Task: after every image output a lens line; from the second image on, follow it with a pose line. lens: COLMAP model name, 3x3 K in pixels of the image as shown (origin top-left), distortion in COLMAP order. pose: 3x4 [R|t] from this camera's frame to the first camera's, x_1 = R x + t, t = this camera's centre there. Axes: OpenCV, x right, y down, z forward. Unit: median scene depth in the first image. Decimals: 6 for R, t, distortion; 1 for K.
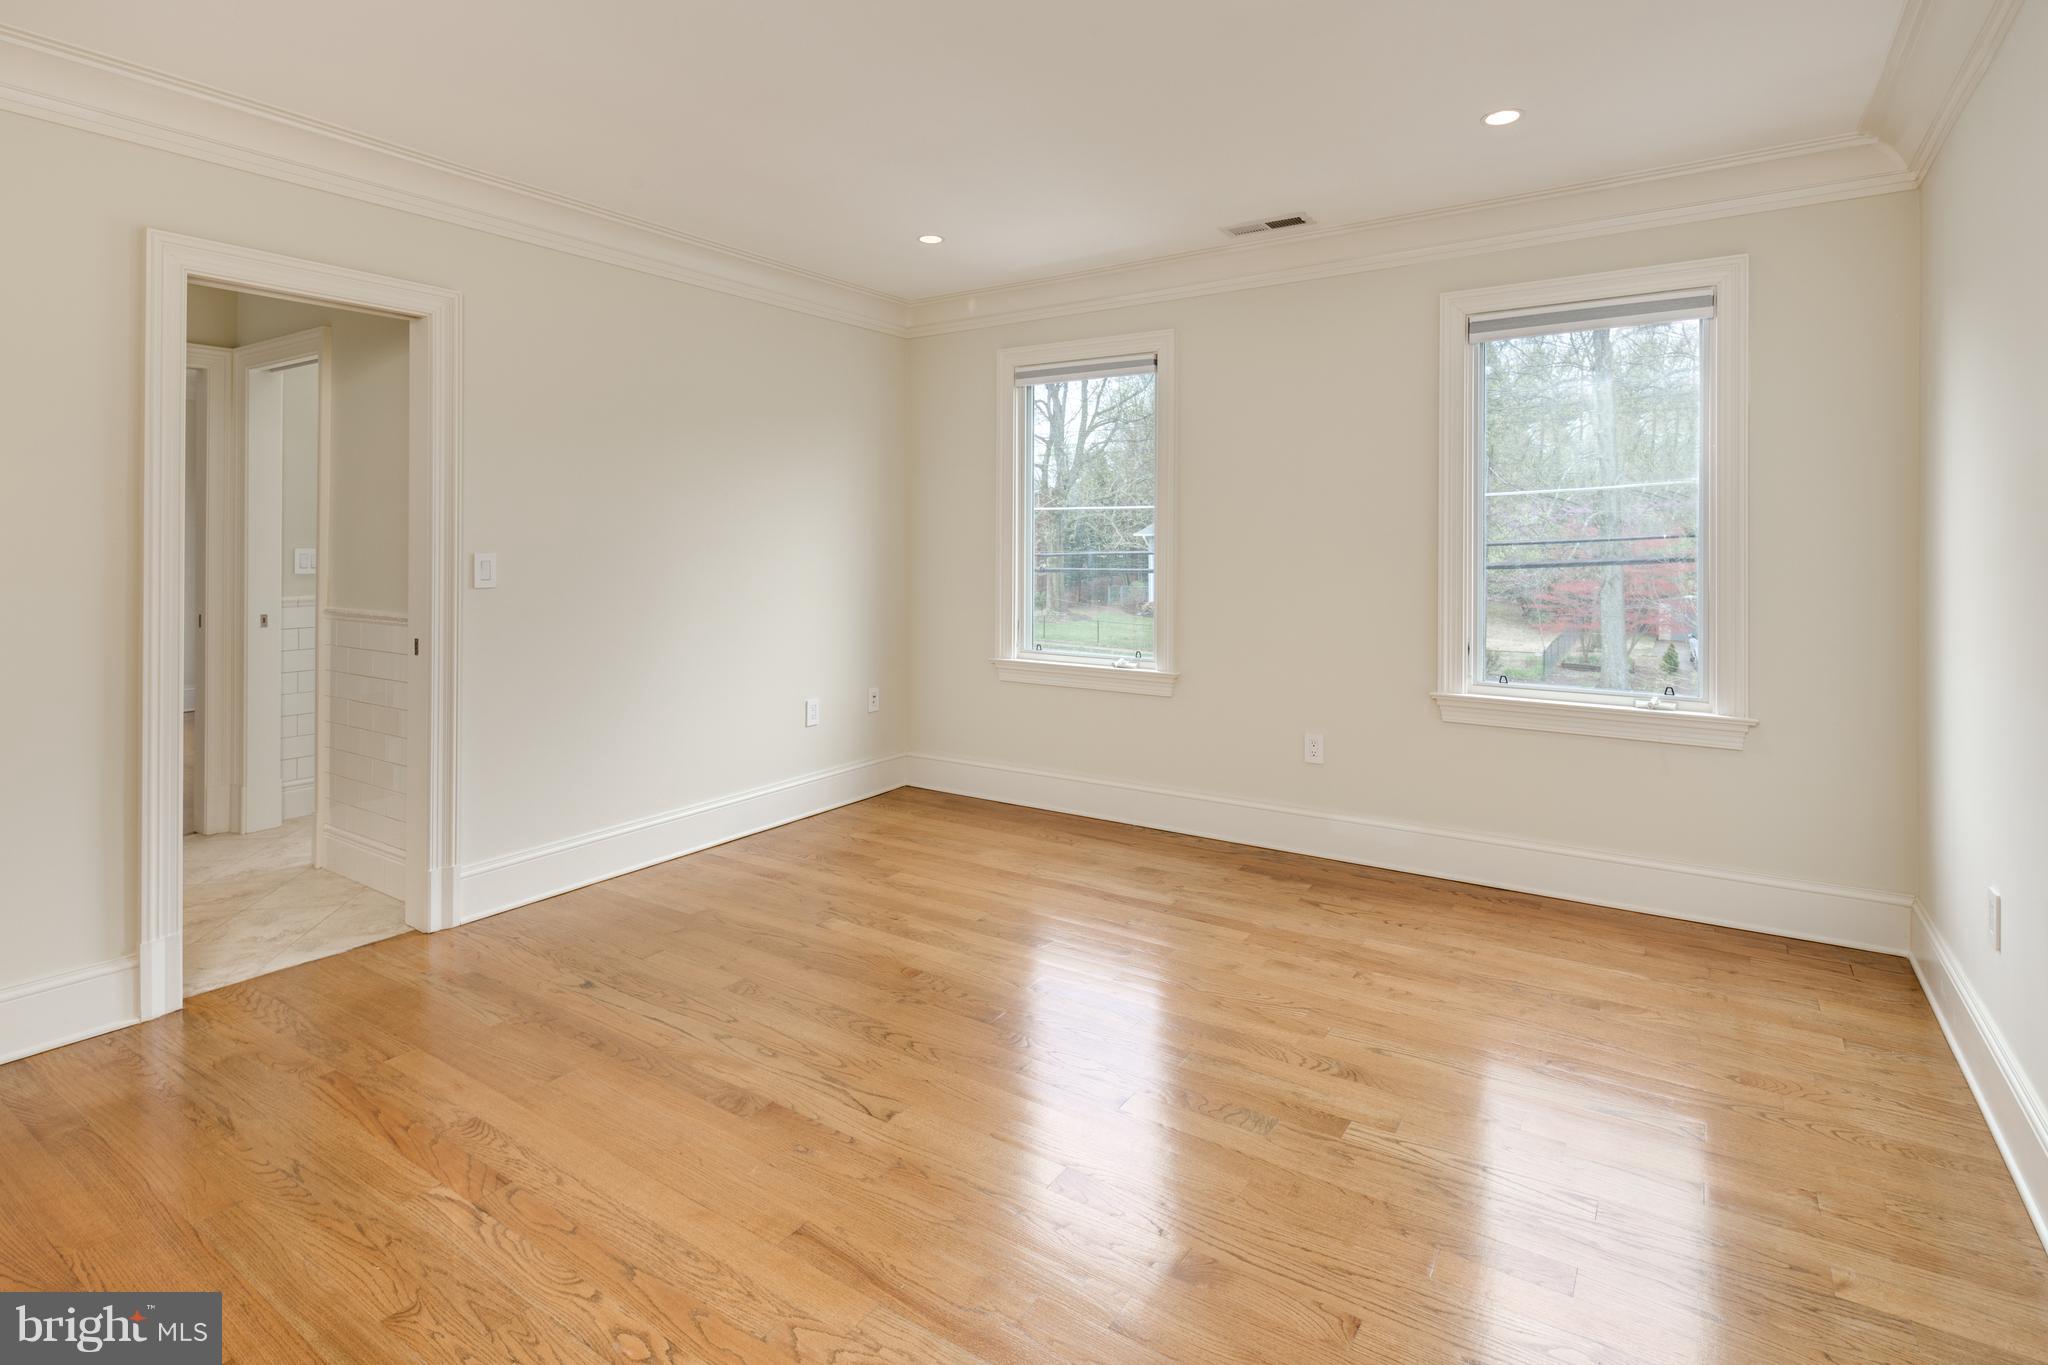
lens RADIAL K [[1059.6, 0, 1024.0], [0, 1059.6, 682.5], [0, 0, 1]] dist [-0.000568, -0.000246]
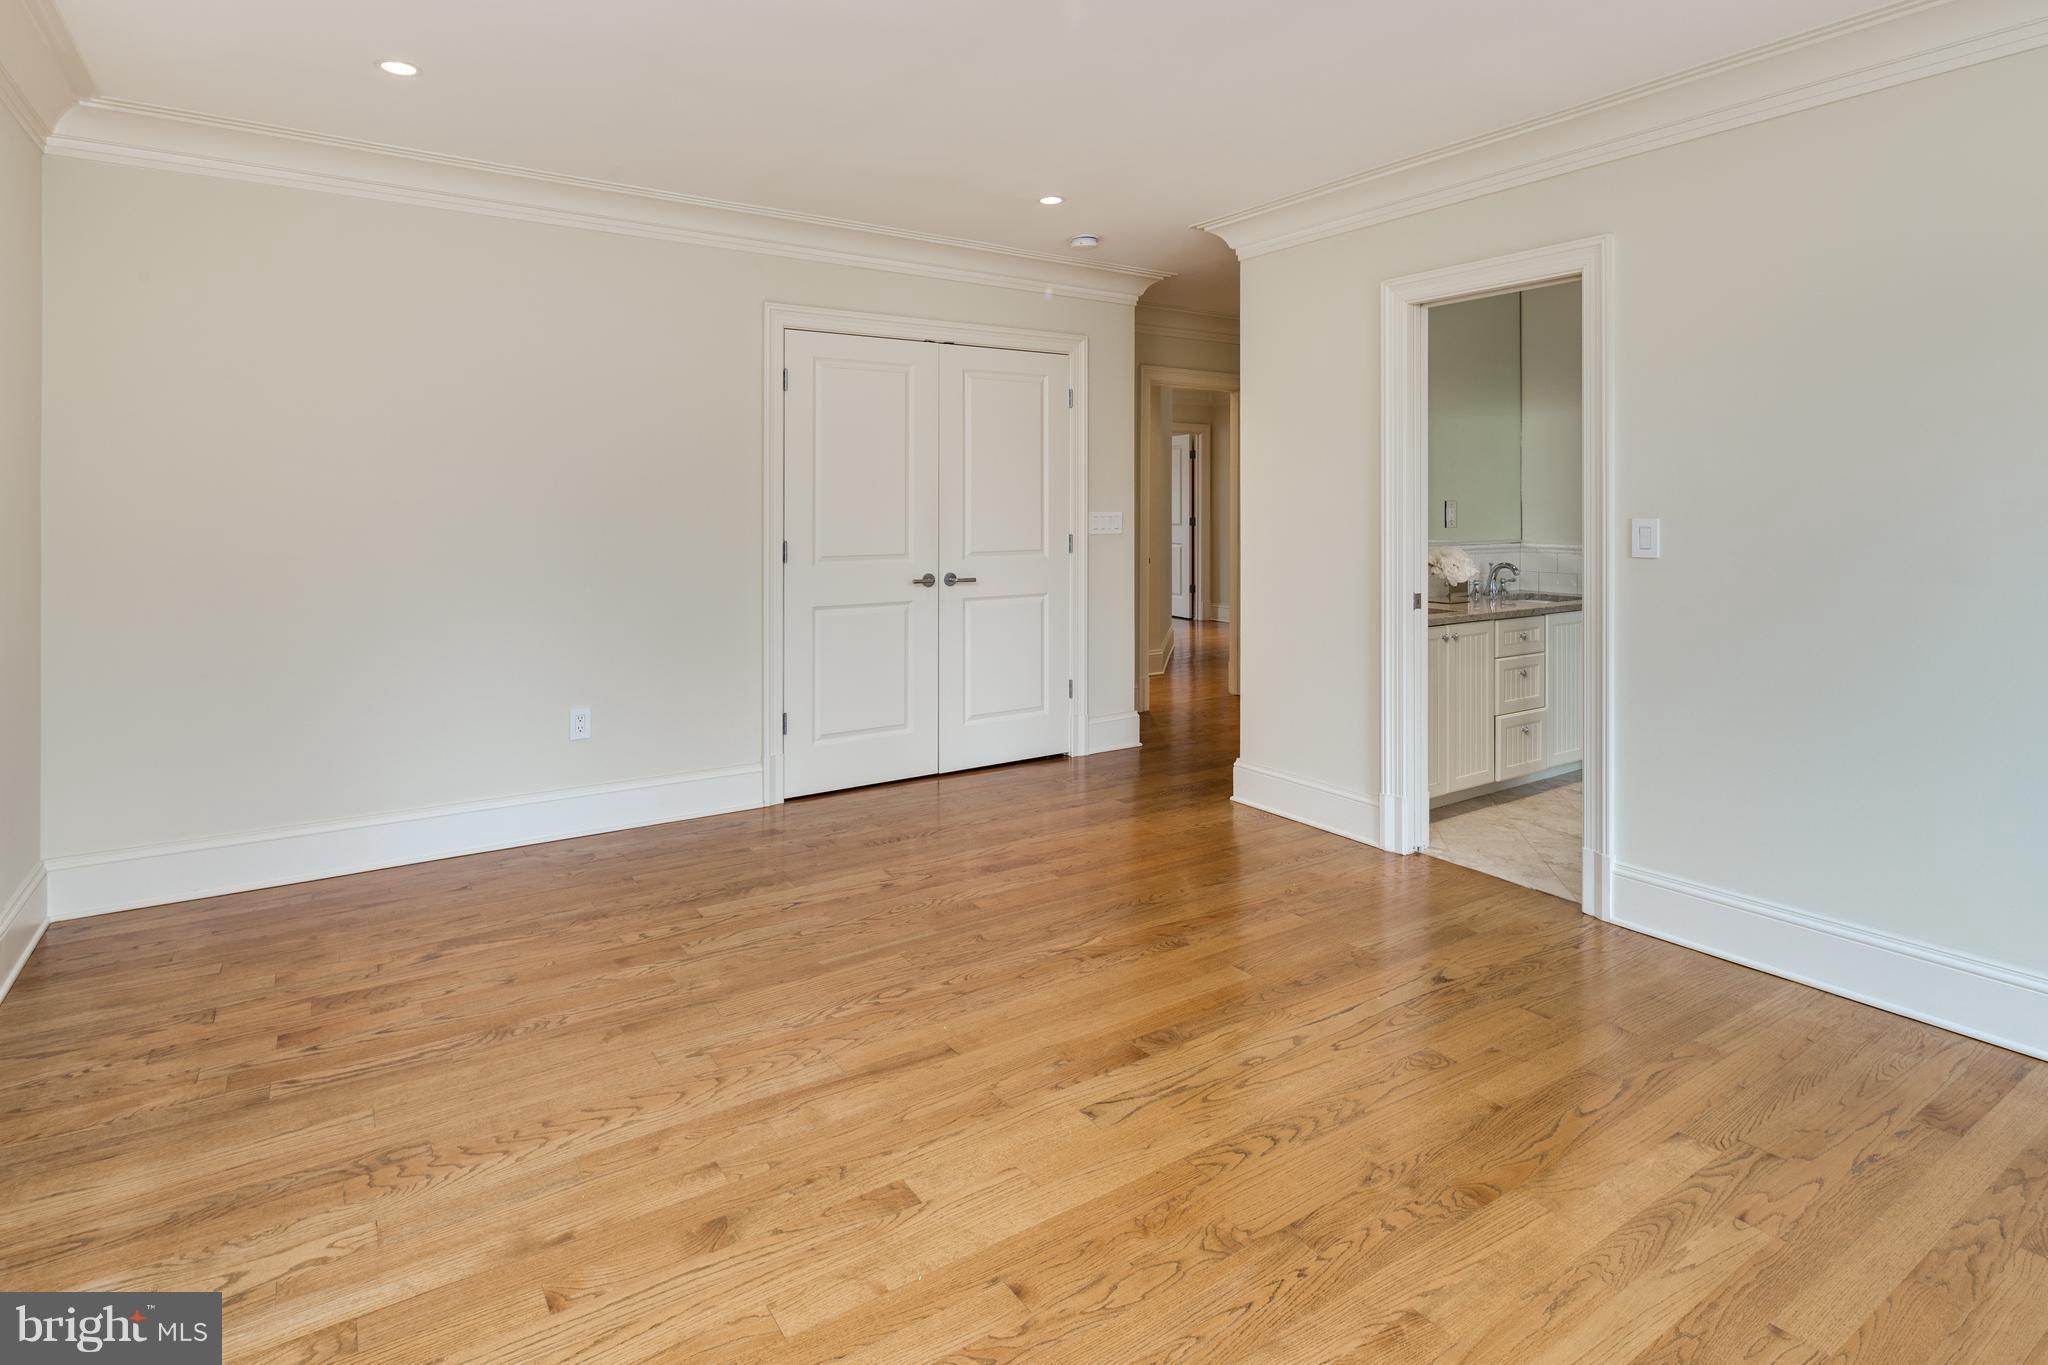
lens RADIAL K [[1059.6, 0, 1024.0], [0, 1059.6, 682.5], [0, 0, 1]] dist [-0.000568, -0.000246]
pose [[-0.407292, 0.150772, -0.900767, 0.747560], [-0.119719, 0.968955, 0.216318, -0.176674], [0.905417, 0.195943, -0.376598, 1.322923]]
